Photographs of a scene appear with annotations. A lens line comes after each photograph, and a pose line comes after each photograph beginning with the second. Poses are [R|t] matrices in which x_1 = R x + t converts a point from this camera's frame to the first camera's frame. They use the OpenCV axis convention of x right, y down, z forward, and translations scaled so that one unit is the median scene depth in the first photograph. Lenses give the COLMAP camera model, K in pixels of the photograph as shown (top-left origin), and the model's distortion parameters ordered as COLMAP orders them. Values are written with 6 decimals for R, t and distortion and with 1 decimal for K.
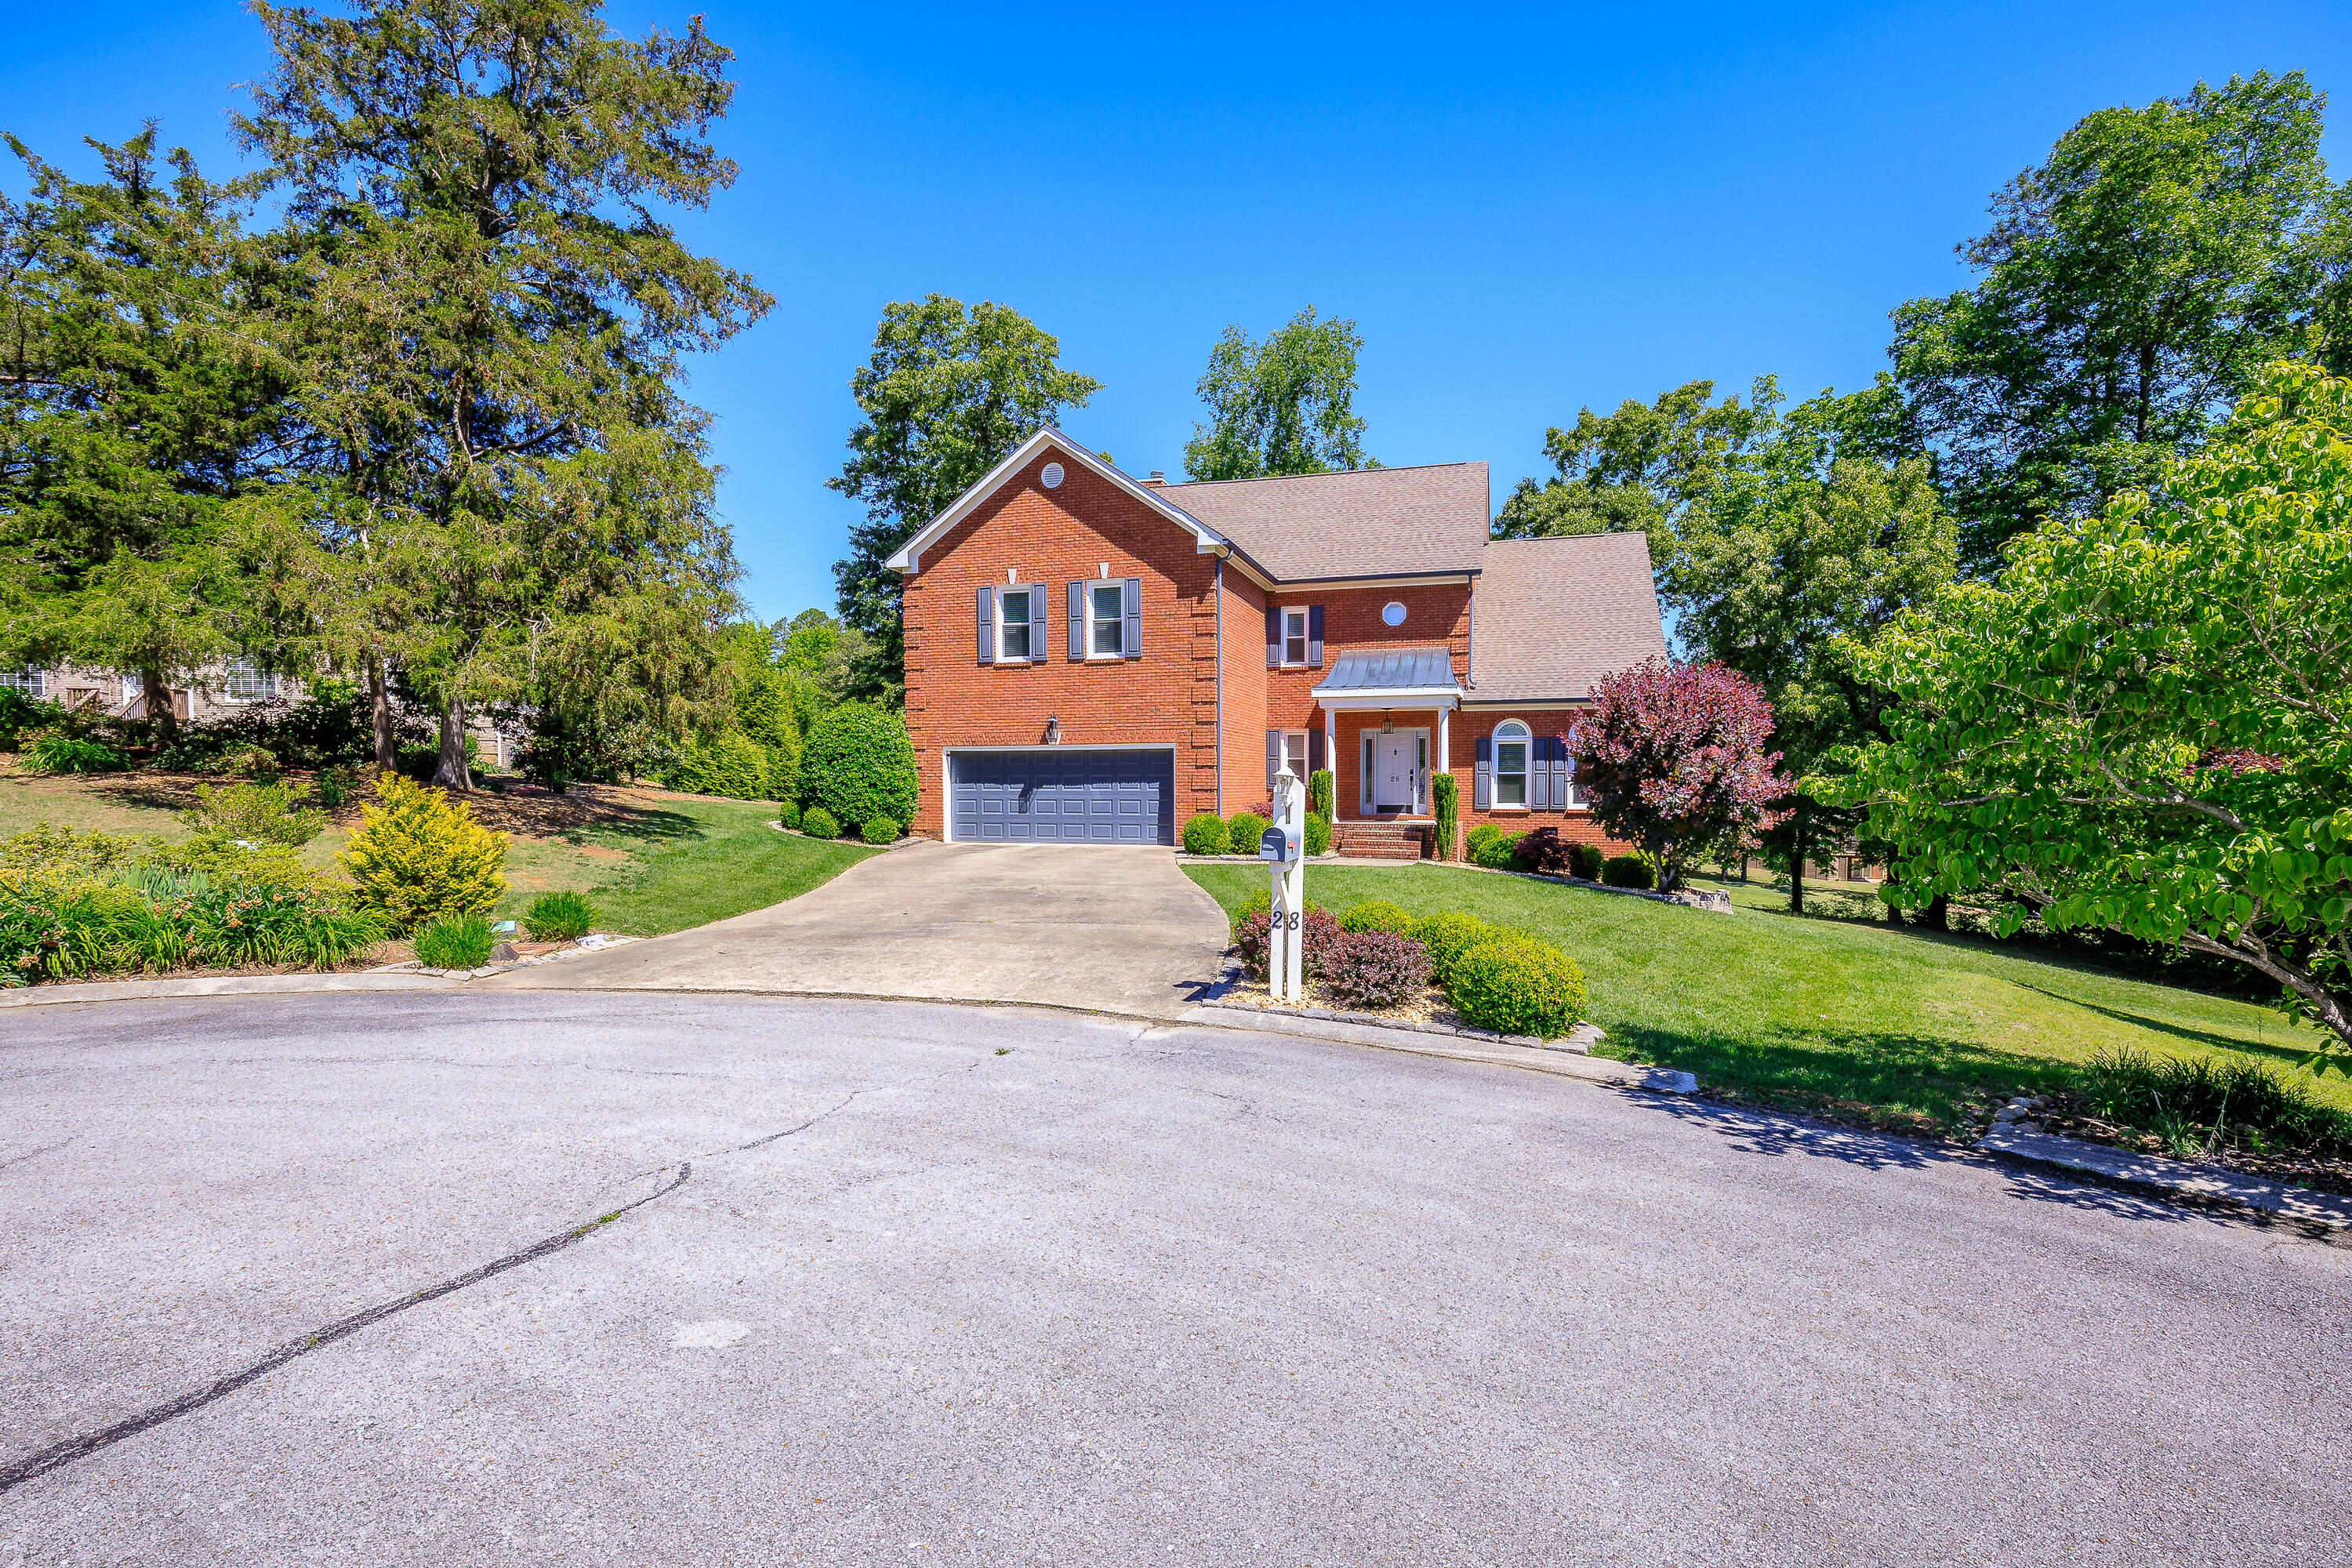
lens RADIAL K [[1133.9, 0, 1169.7], [0, 1133.9, 815.6], [0, 0, 1]] dist [-0.039166, 0.006411]
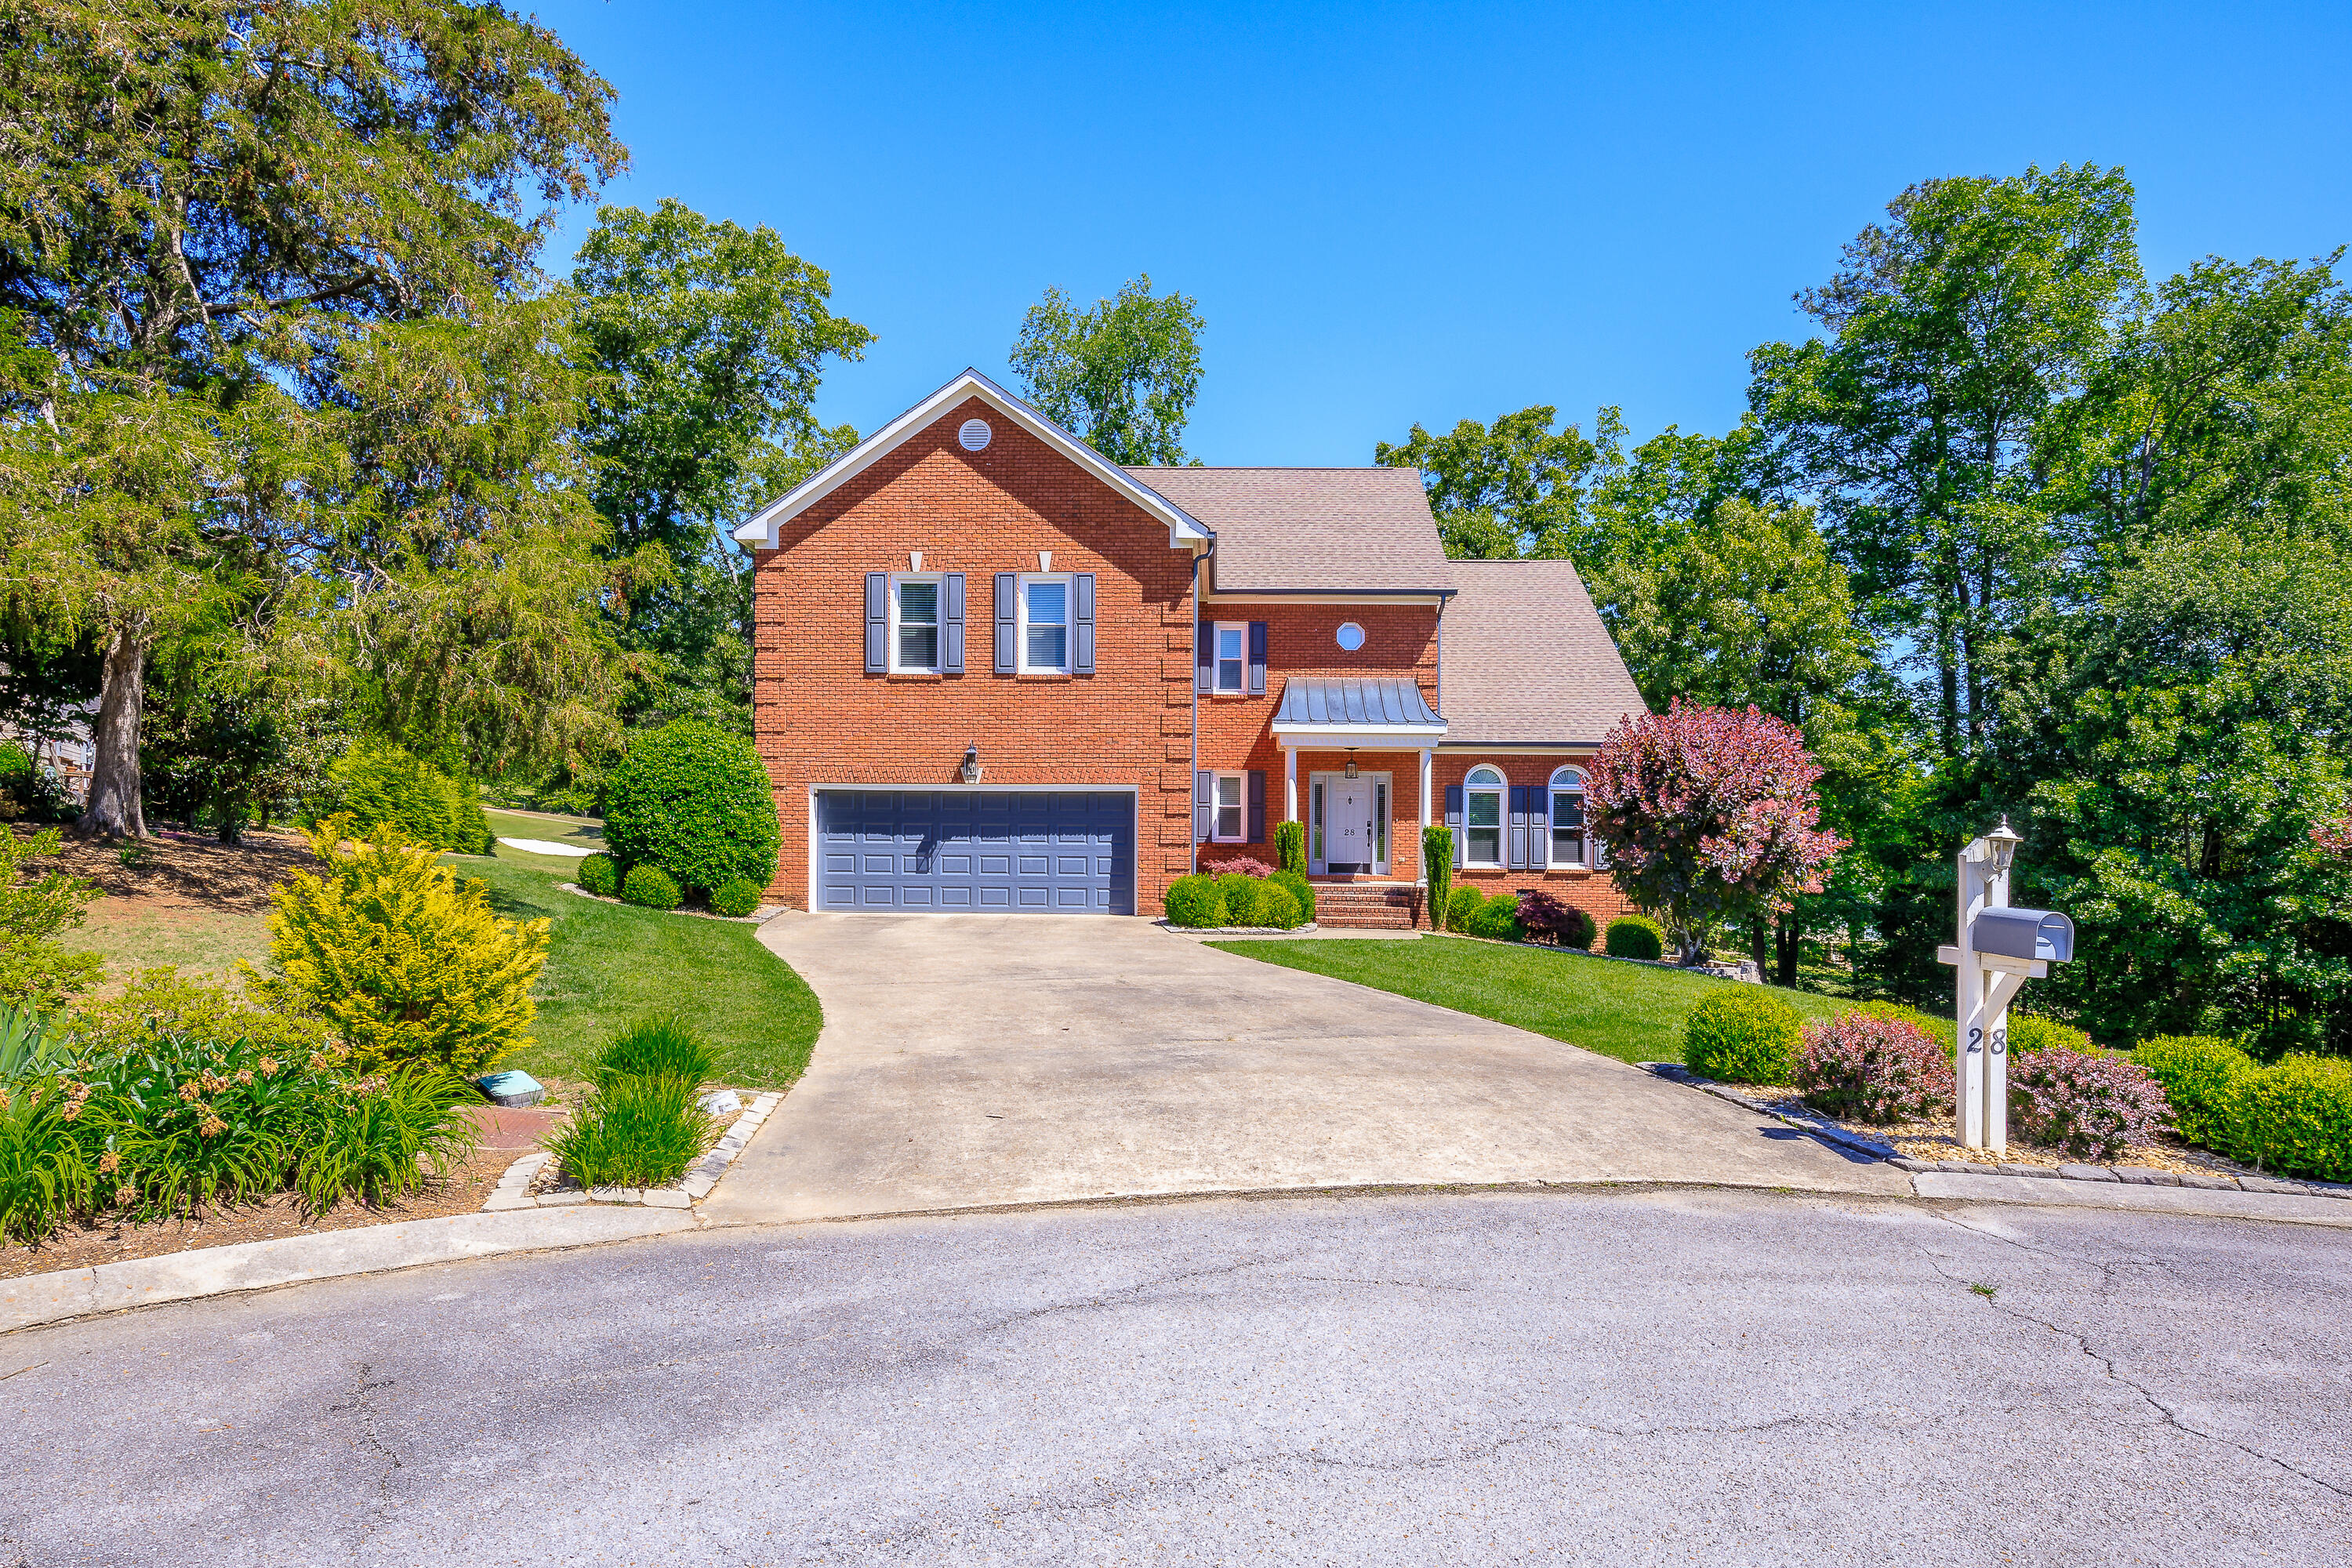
lens RADIAL K [[1298.5, 0, 1172.5], [0, 1298.5, 821.8], [0, 0, 1]] dist [-0.045102, 0.012024]
pose [[0.960363, 0.011350, 0.278522, -0.202337], [-0.001371, 0.999351, -0.035999, -0.005377], [-0.278749, 0.034190, 0.959755, 0.116801]]
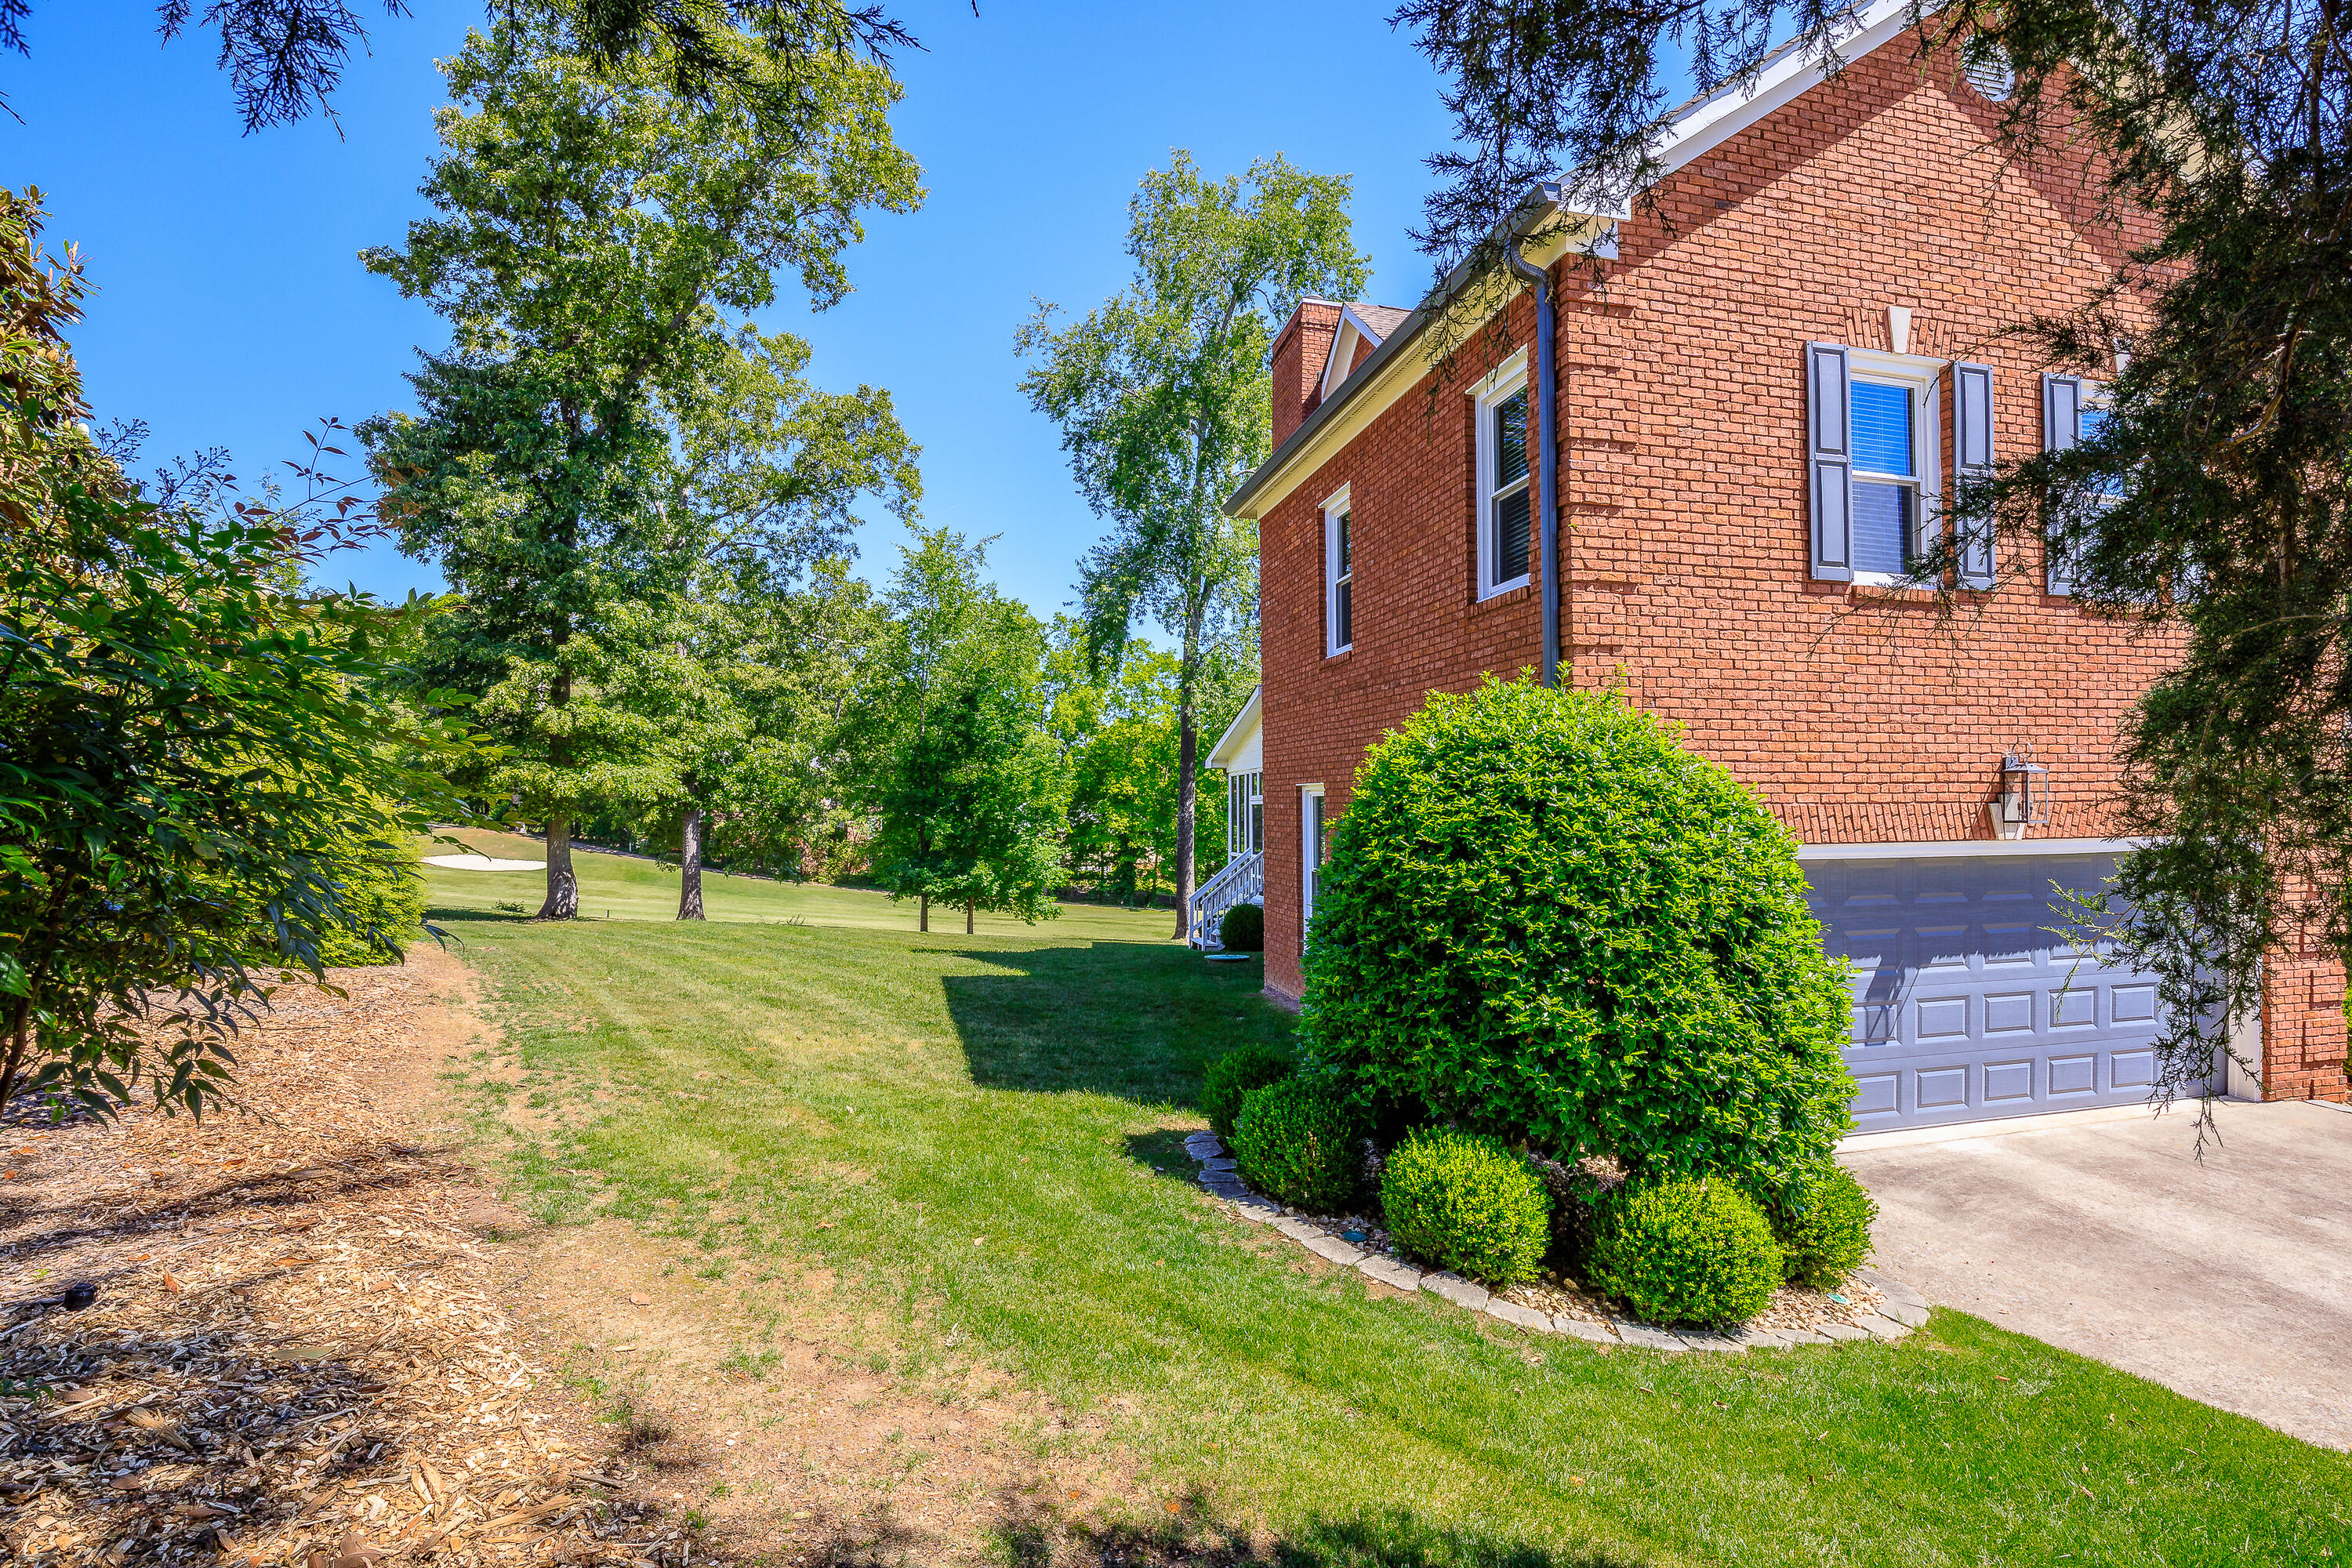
lens RADIAL K [[1079.5, 0, 1176.0], [0, 1079.5, 784.0], [0, 0, 1]] dist [-0.022284, -0.000116]
pose [[0.854848, 0.006983, 0.518831, -0.452795], [0.017943, 0.998914, -0.043008, -0.065927], [-0.518568, 0.046075, 0.853794, 0.804197]]
